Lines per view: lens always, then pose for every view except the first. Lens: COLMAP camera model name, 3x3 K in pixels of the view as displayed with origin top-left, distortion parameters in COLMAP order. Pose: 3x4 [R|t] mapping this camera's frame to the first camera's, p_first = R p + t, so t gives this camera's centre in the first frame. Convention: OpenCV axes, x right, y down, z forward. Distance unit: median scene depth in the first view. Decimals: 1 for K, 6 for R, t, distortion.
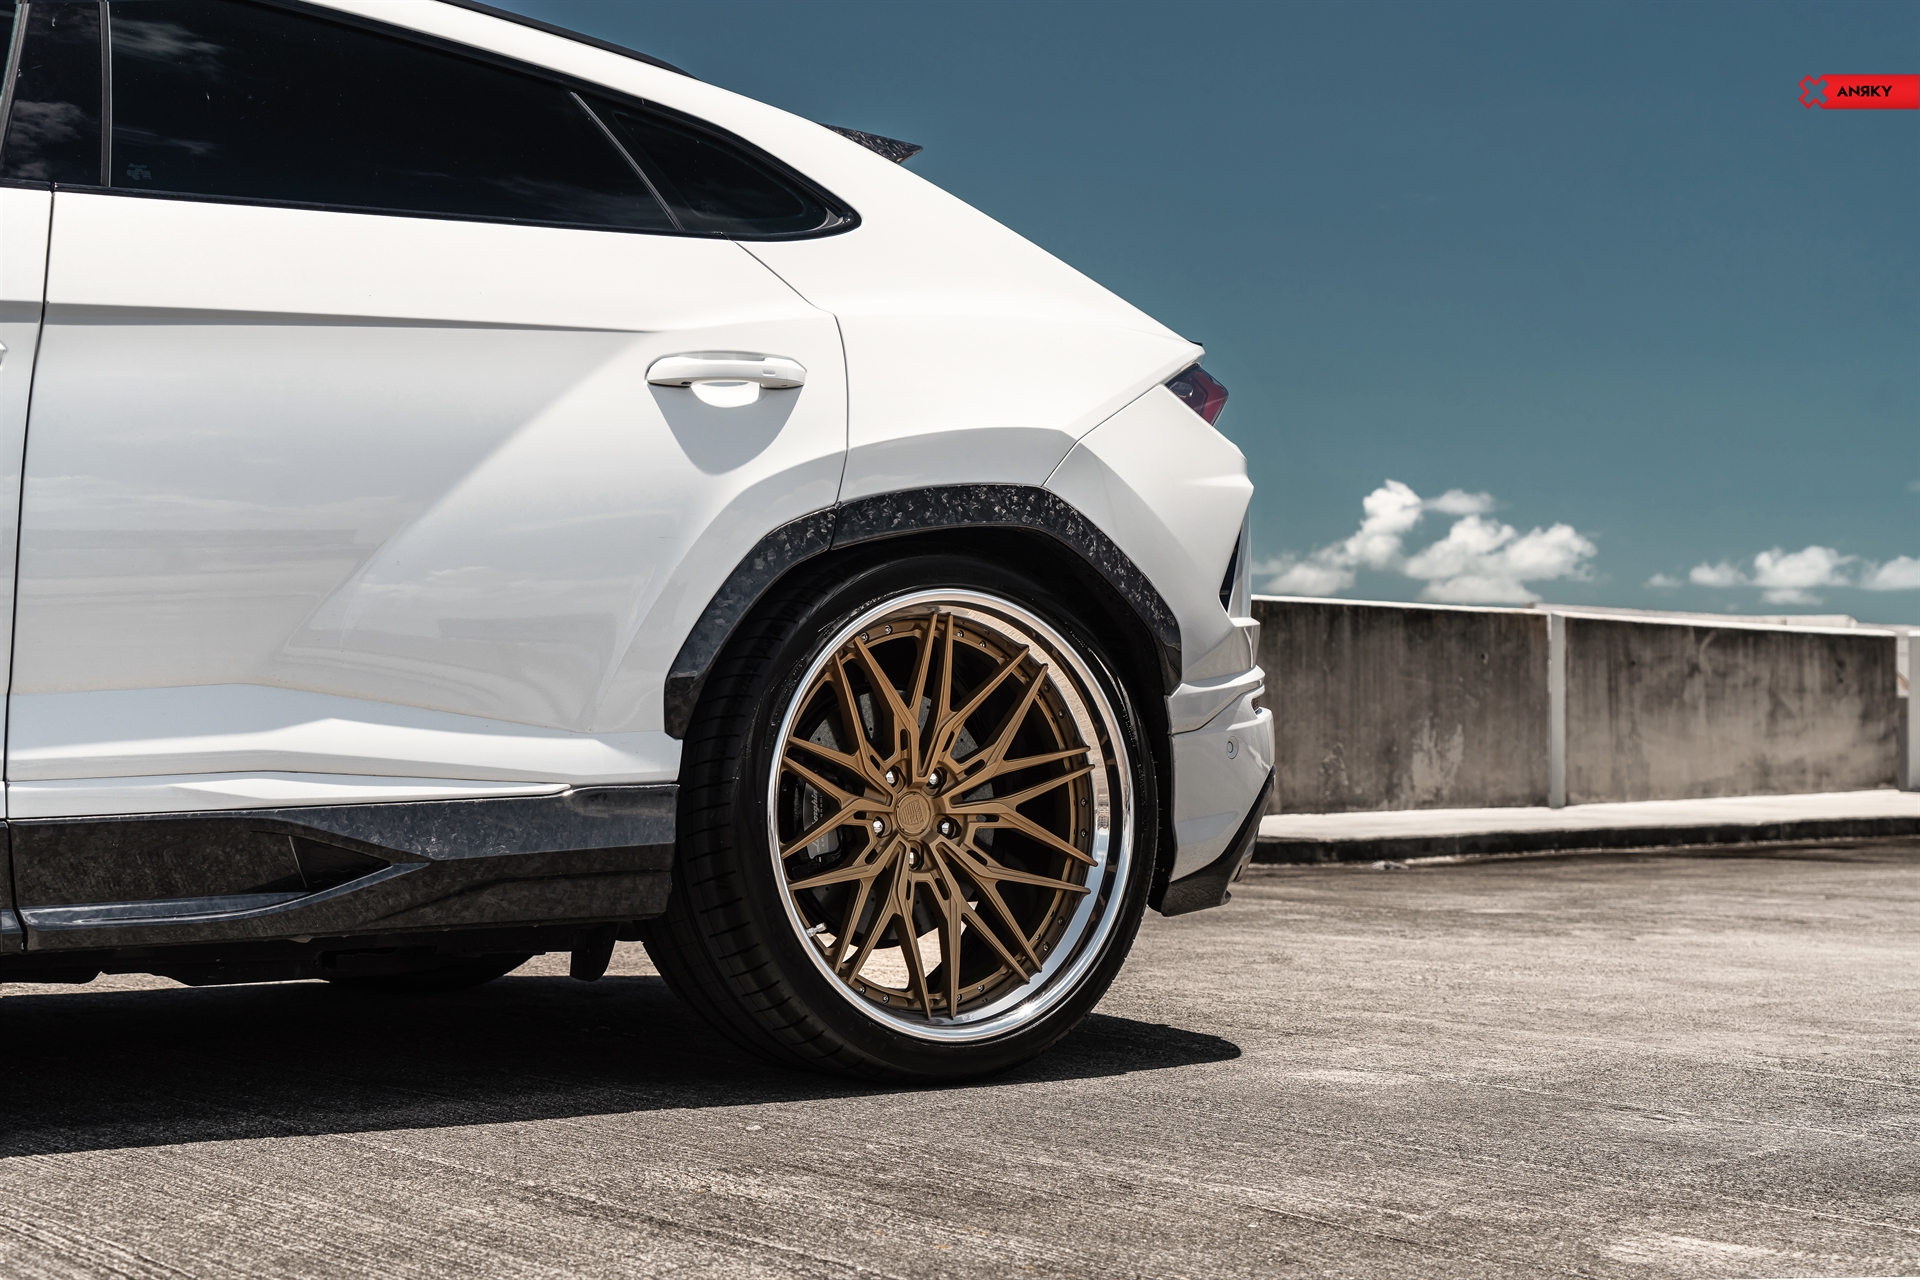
lens RADIAL K [[2895.3, 0, 960.0], [0, 2895.3, 640.0], [0, 0, 1]] dist [0.035847, 0.054063]
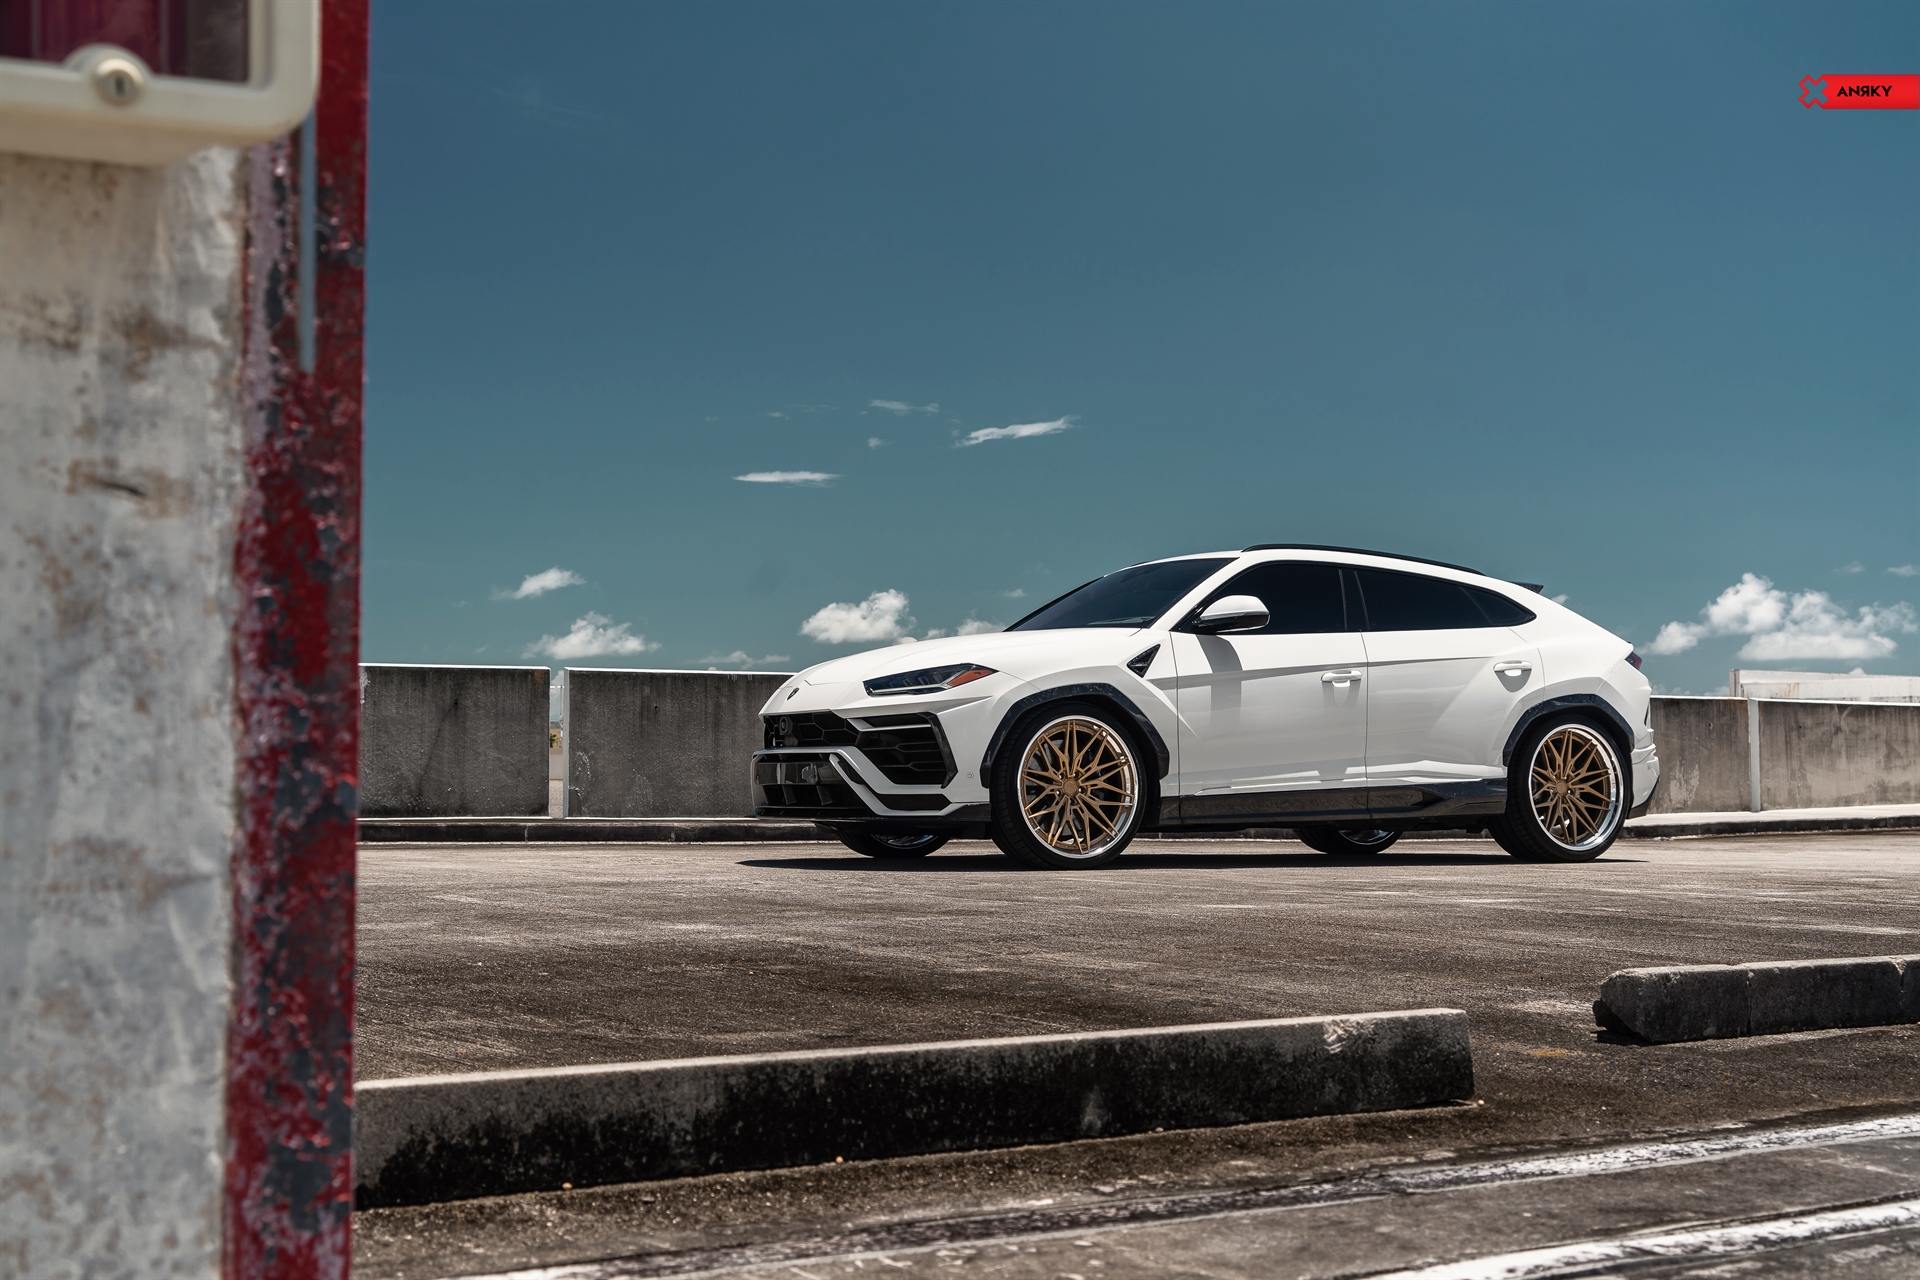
lens RADIAL K [[2138.0, 0, 960.0], [0, 2138.0, 640.0], [0, 0, 1]] dist [-0.020428, -0.026335]
pose [[0.987985, -0.018691, -0.153418, -0.327023], [0.013722, 0.999348, -0.033386, -0.041915], [0.153942, 0.030879, 0.987597, -1.634402]]
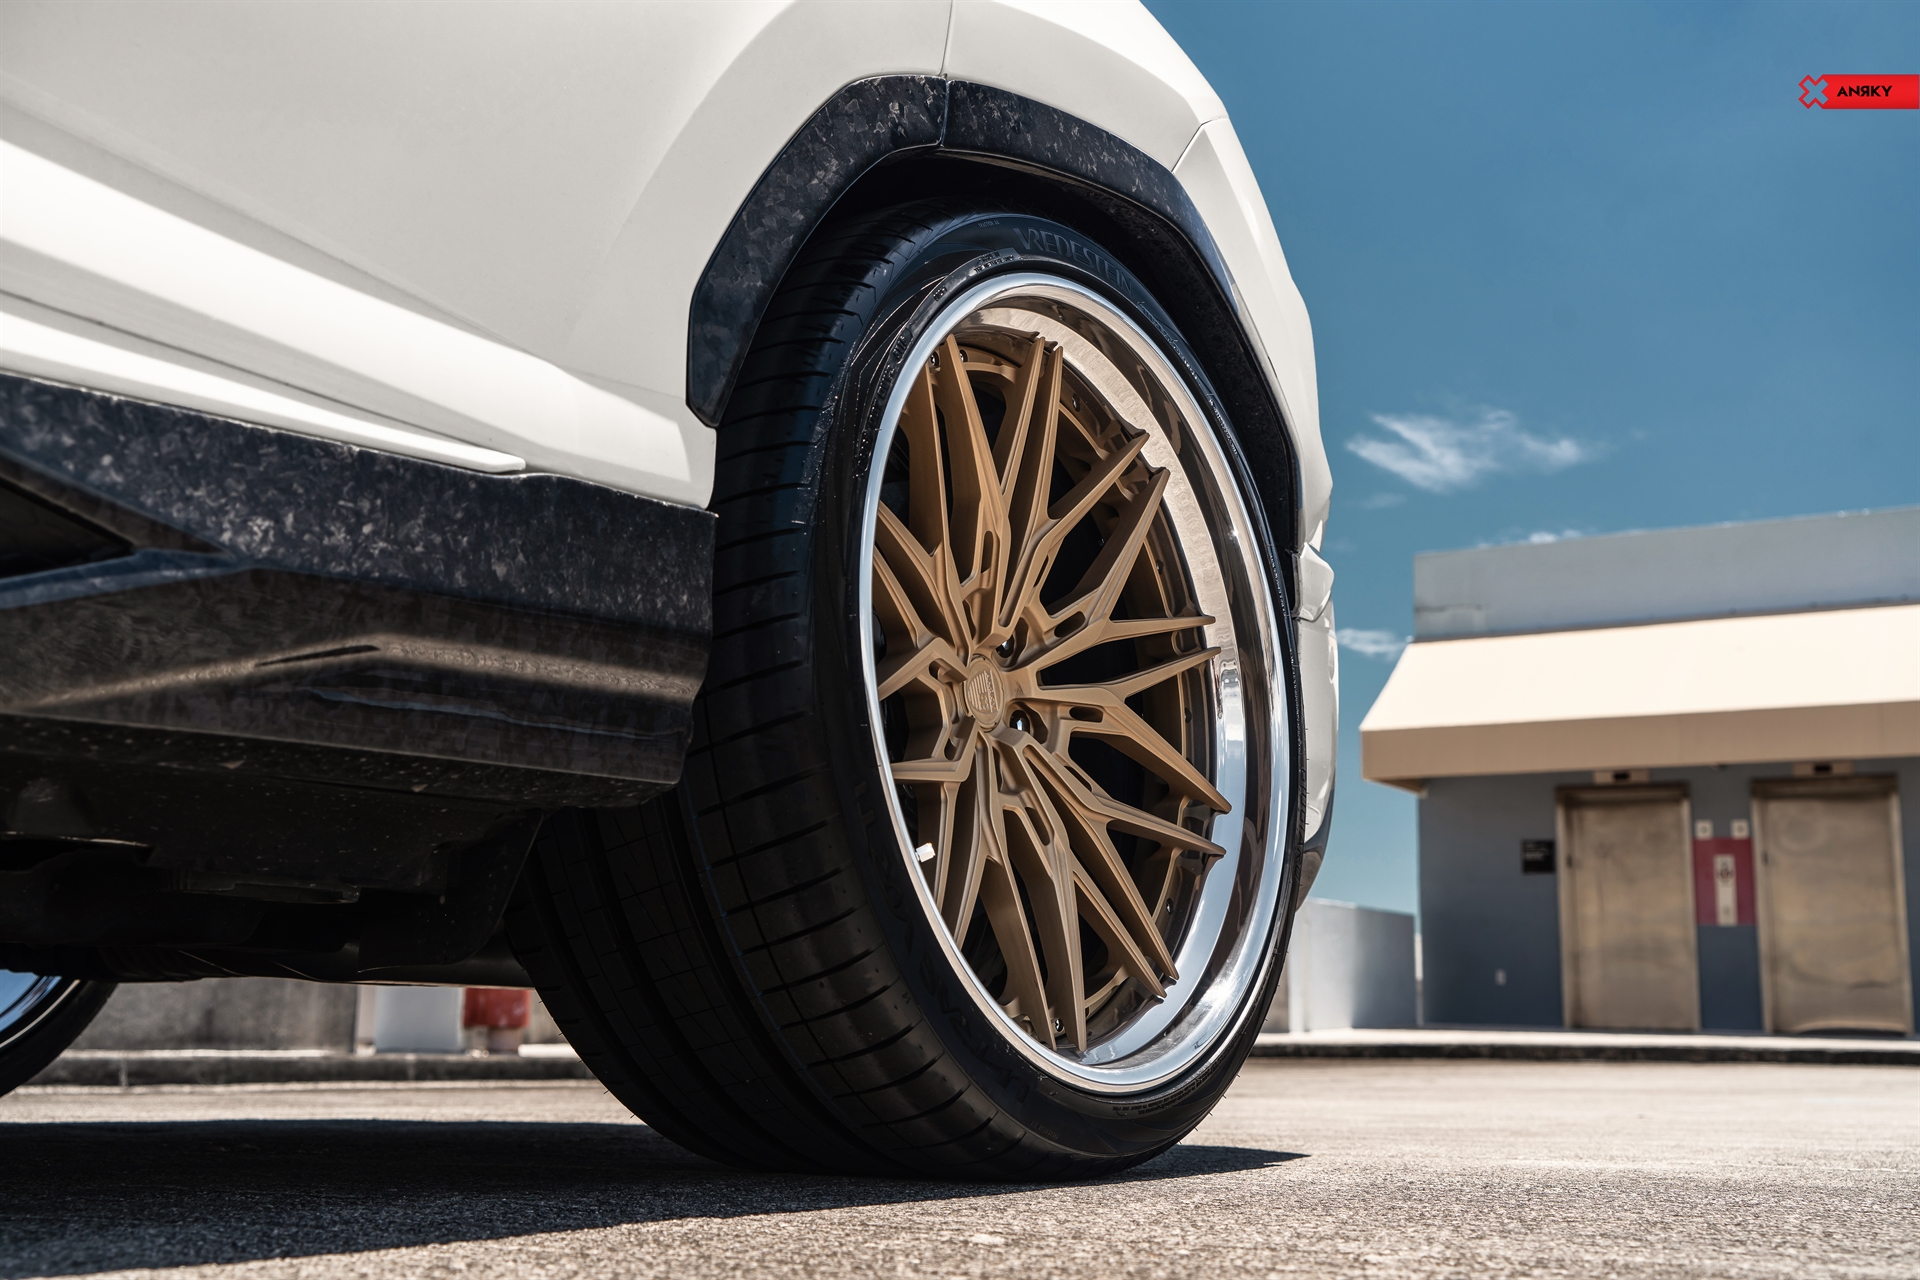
lens RADIAL K [[2138.0, 0, 960.0], [0, 2138.0, 640.0], [0, 0, 1]] dist [-0.020428, -0.026335]
pose [[0.951470, 0.051015, 0.303484, -0.143337], [-0.011056, 0.991194, -0.131958, 0.101911], [-0.307543, 0.122199, 0.943655, 0.589147]]
